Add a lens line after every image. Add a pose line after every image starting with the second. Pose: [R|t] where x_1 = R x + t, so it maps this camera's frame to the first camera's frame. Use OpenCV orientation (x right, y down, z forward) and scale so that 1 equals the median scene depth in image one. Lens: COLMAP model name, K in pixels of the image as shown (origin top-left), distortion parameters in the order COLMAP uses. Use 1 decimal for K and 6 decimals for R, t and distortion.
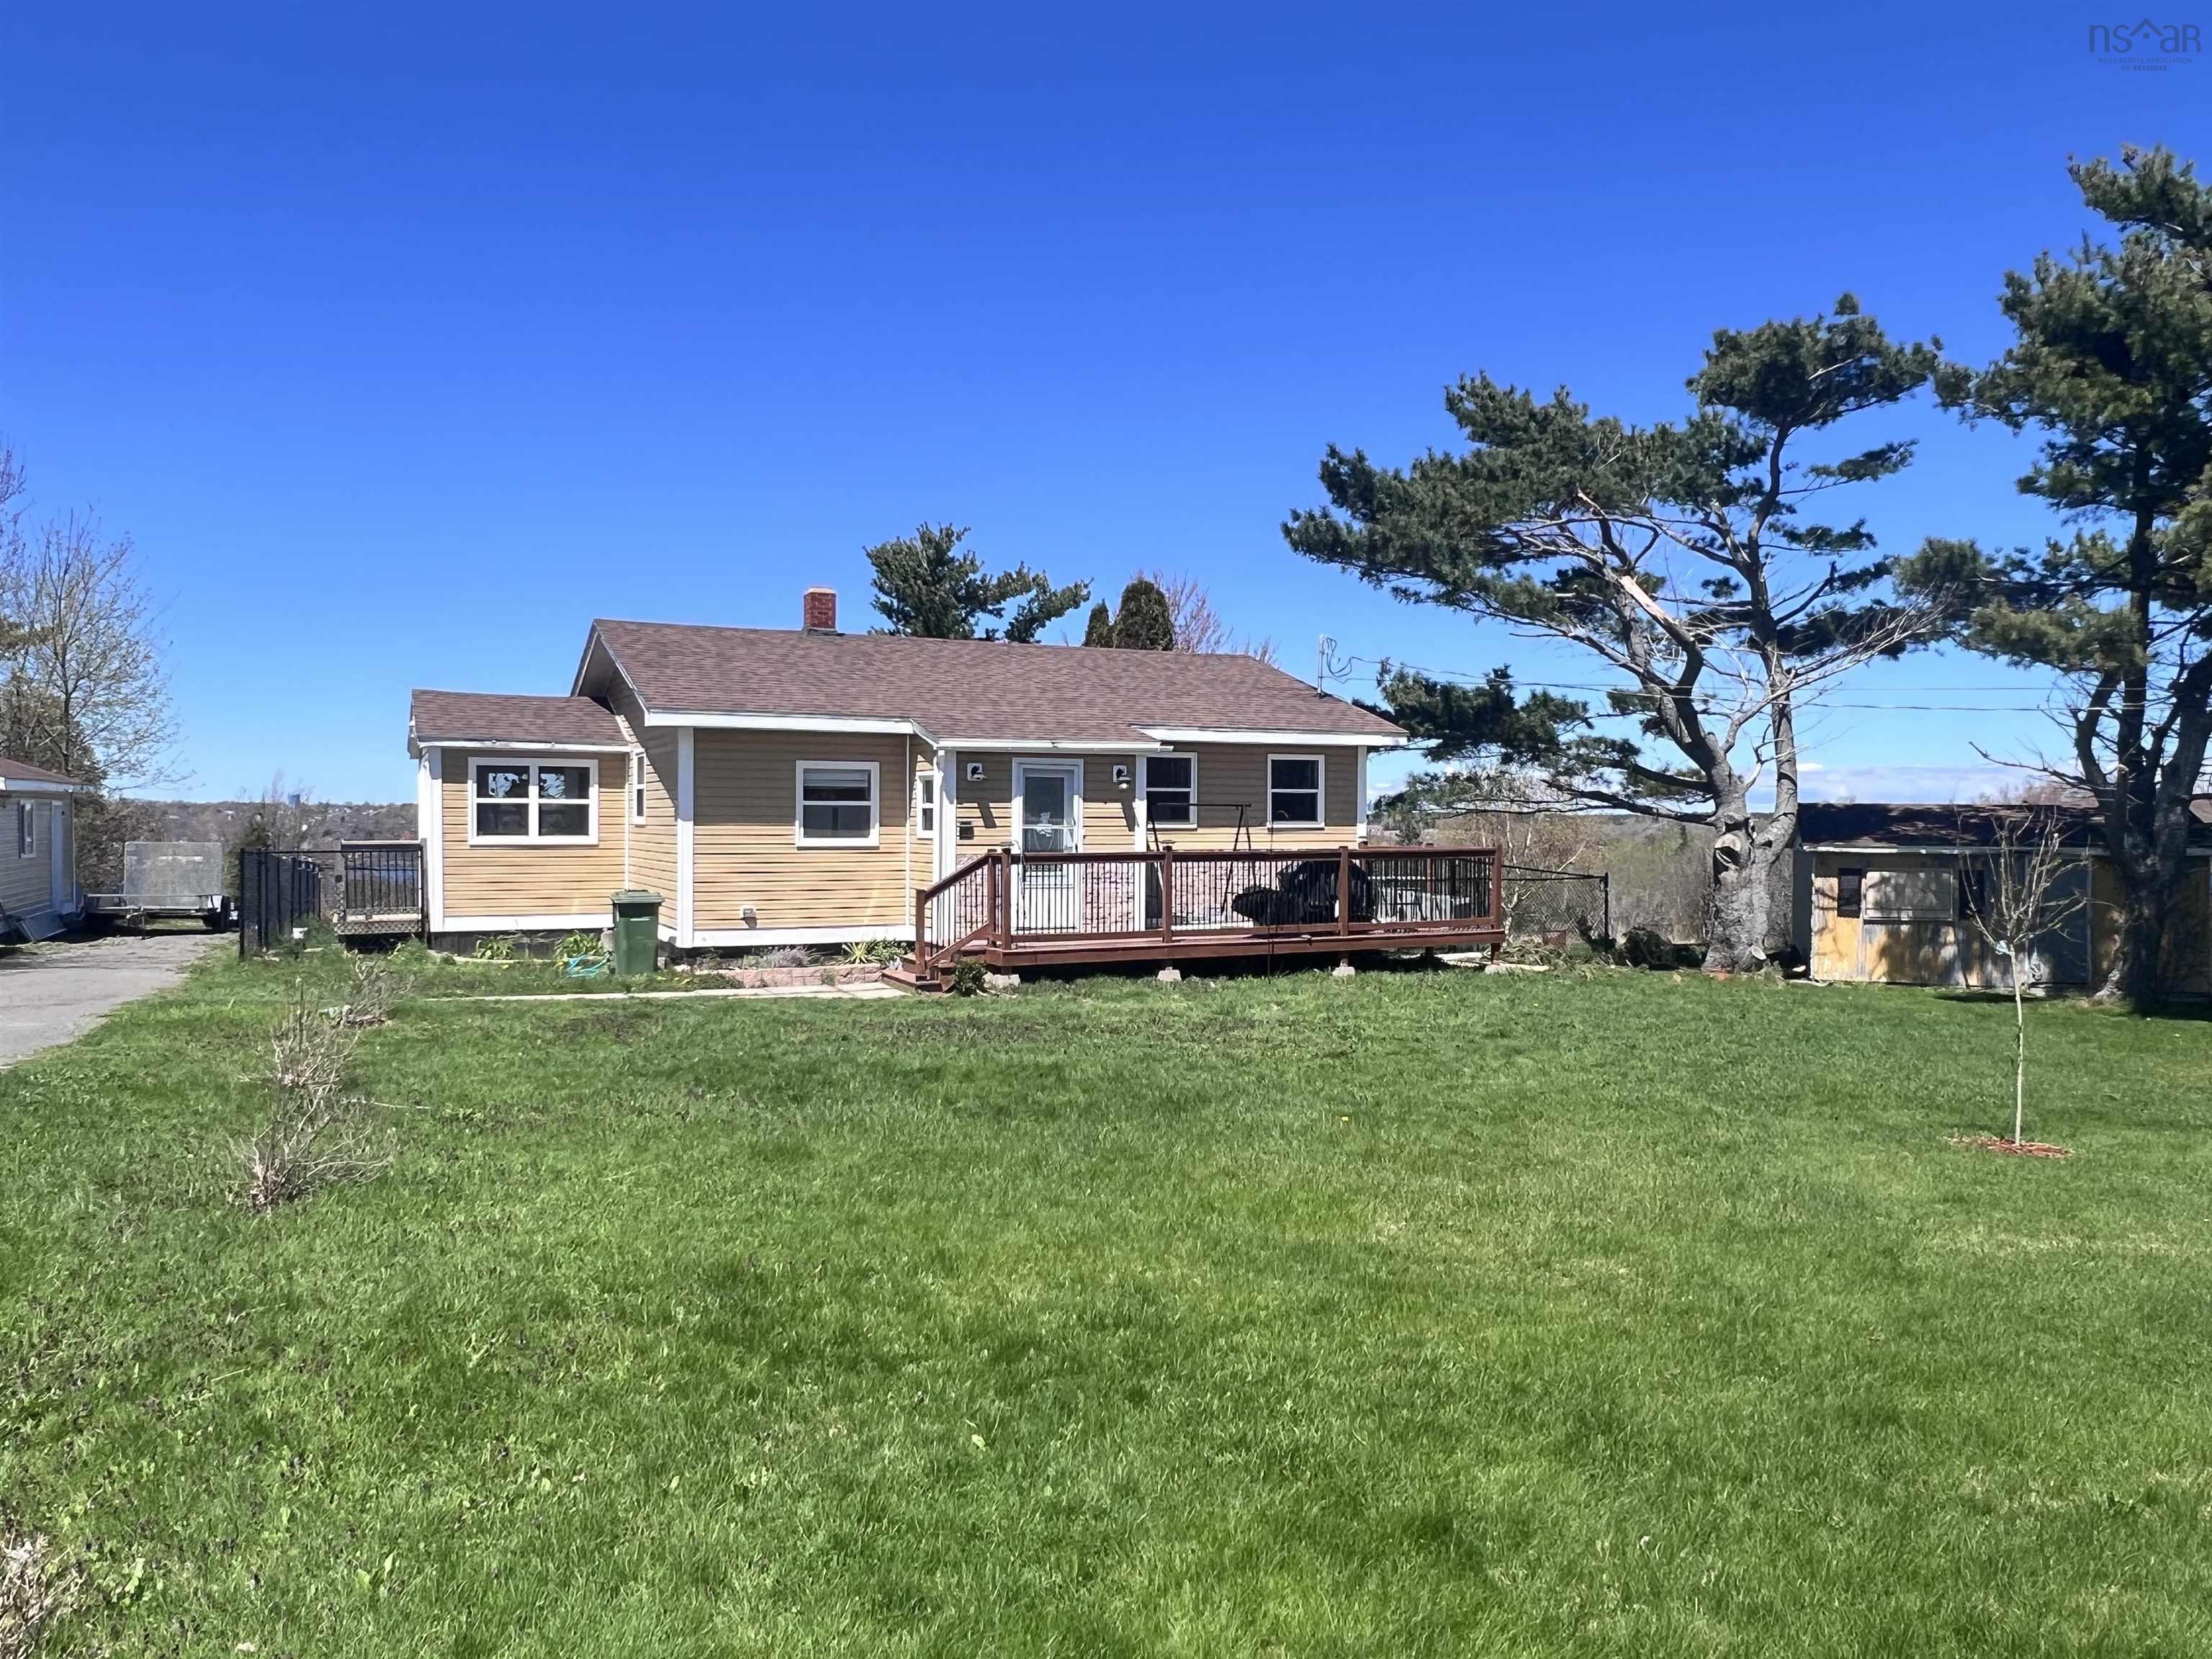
lens RADIAL K [[1549.0, 0, 1106.0], [0, 1549.0, 829.5], [0, 0, 1]] dist [-0.000070, 0.000396]
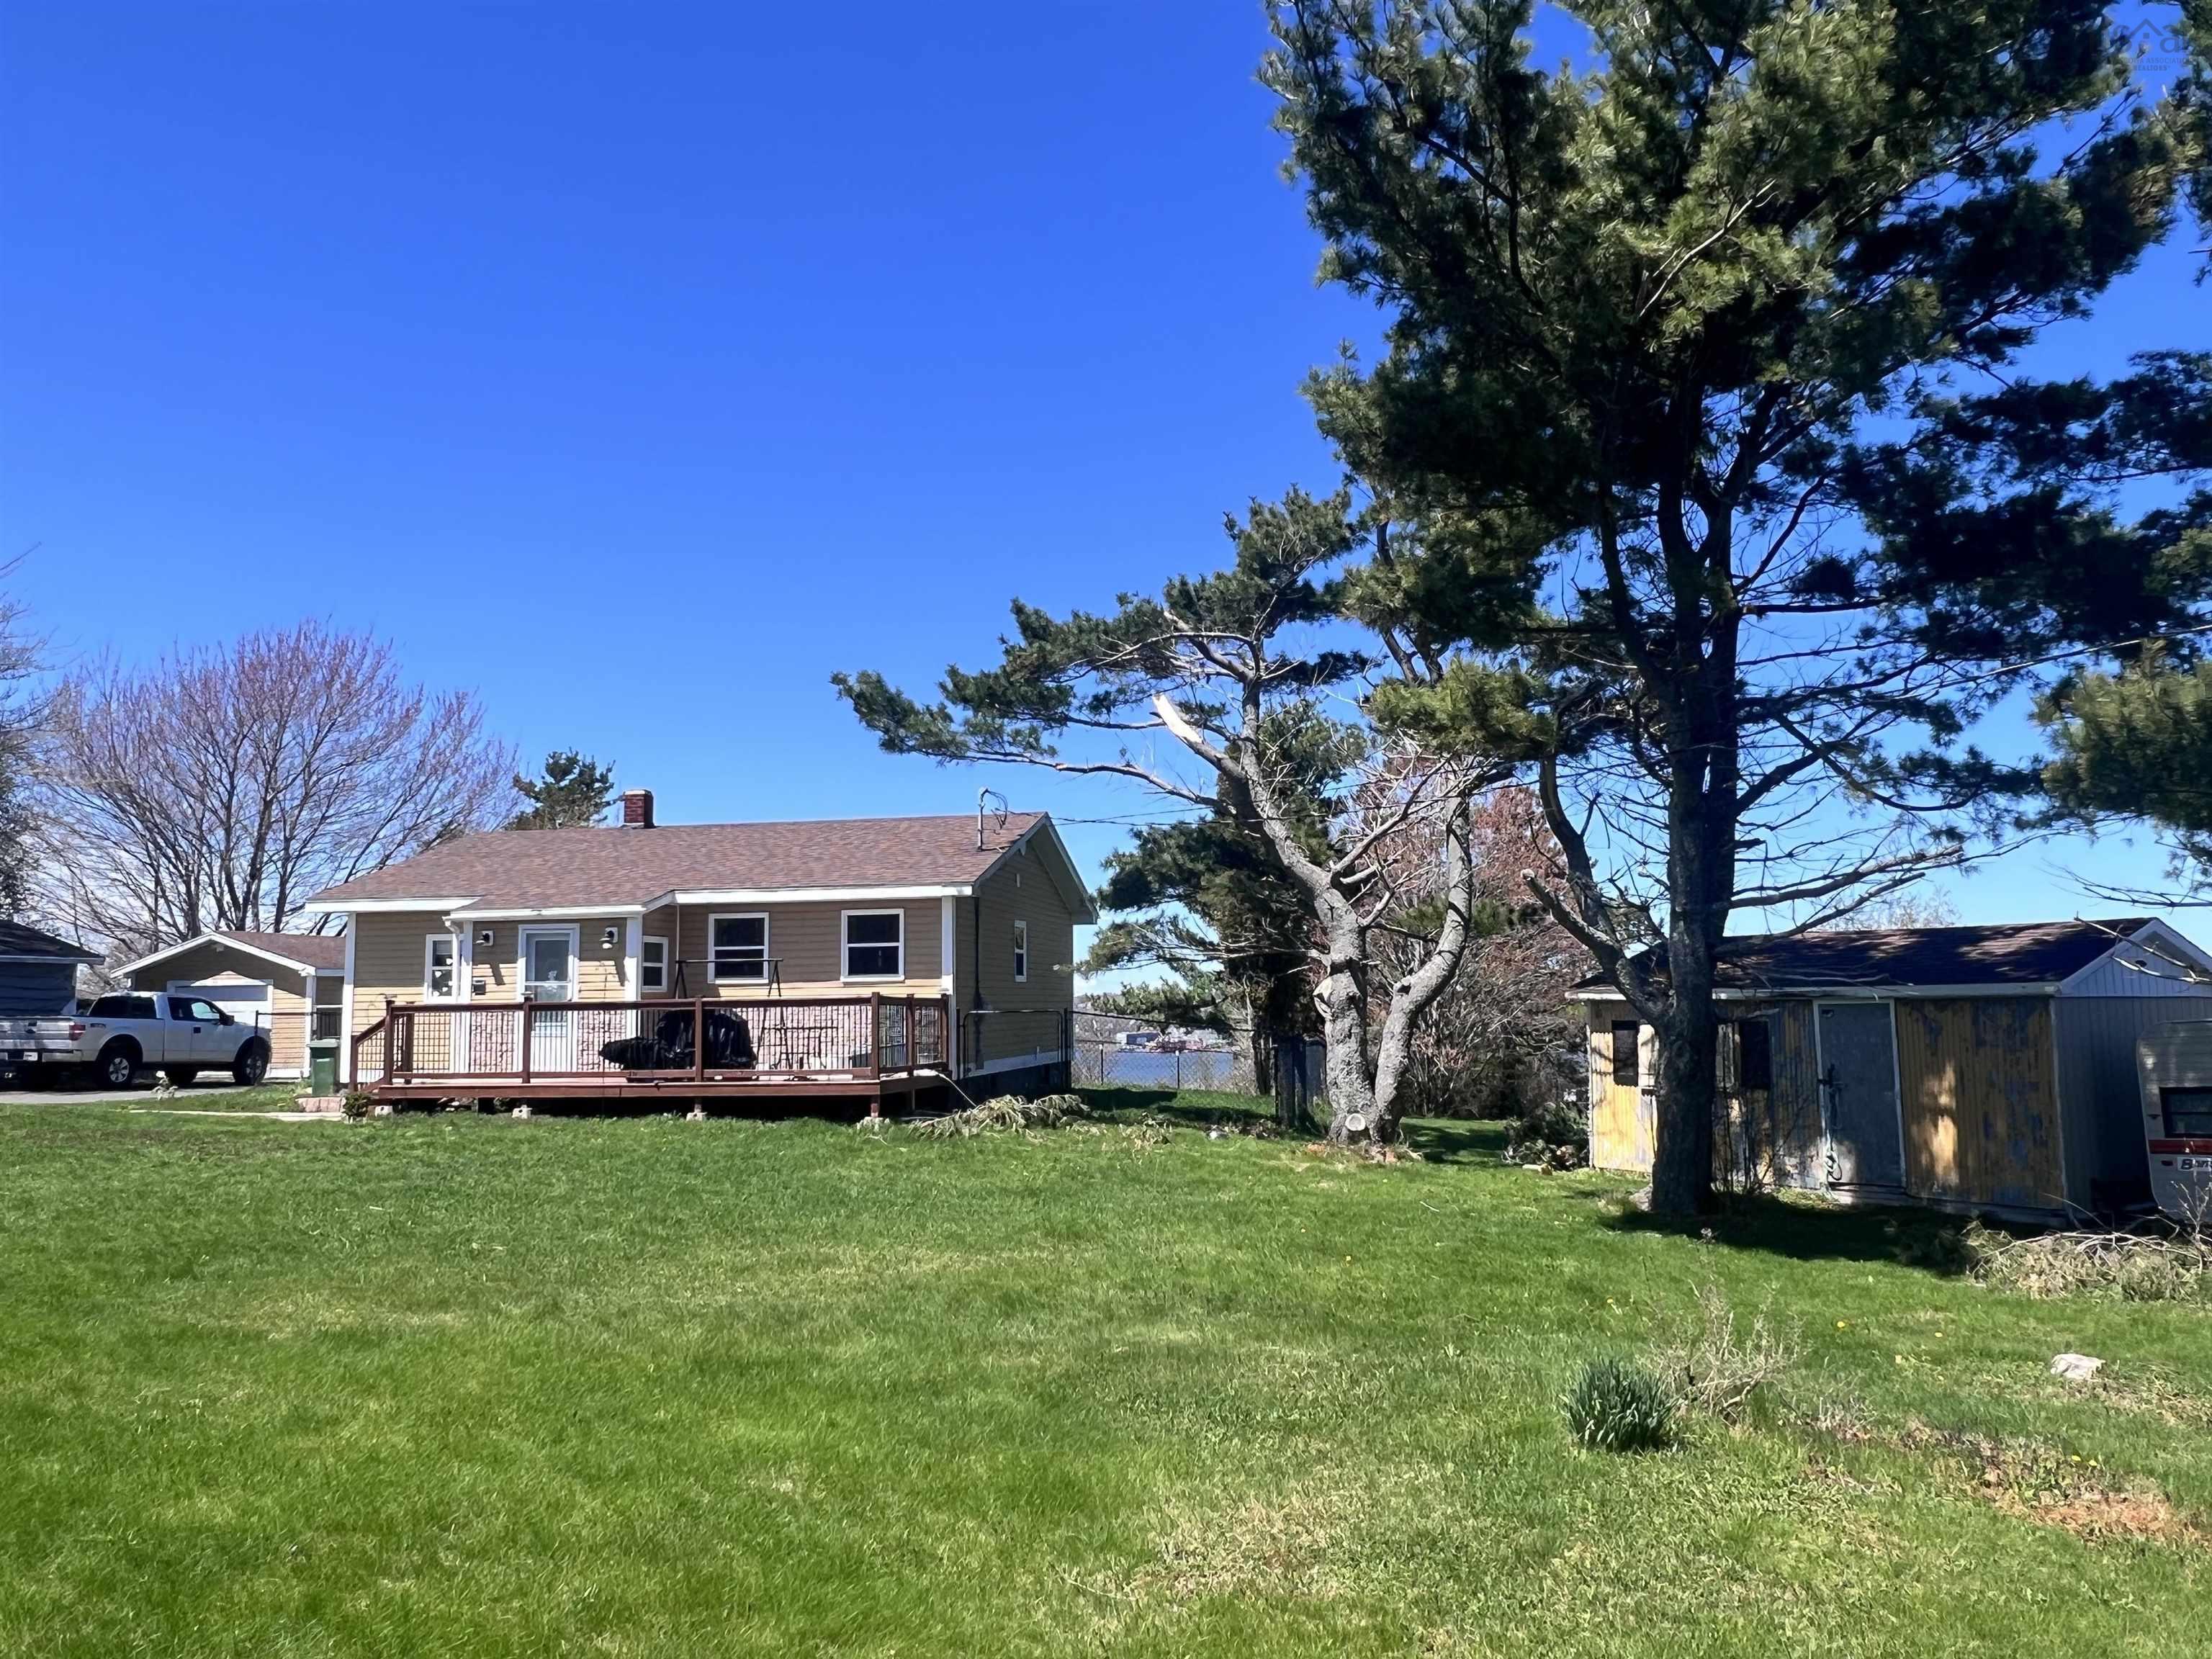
lens RADIAL K [[1549.0, 0, 1106.0], [0, 1549.0, 829.5], [0, 0, 1]] dist [-0.000070, 0.000396]
pose [[0.811111, -0.078792, -0.579560, 0.968440], [0.010692, 0.992717, -0.119996, 0.027215], [0.584794, 0.091134, 0.806046, 0.297413]]
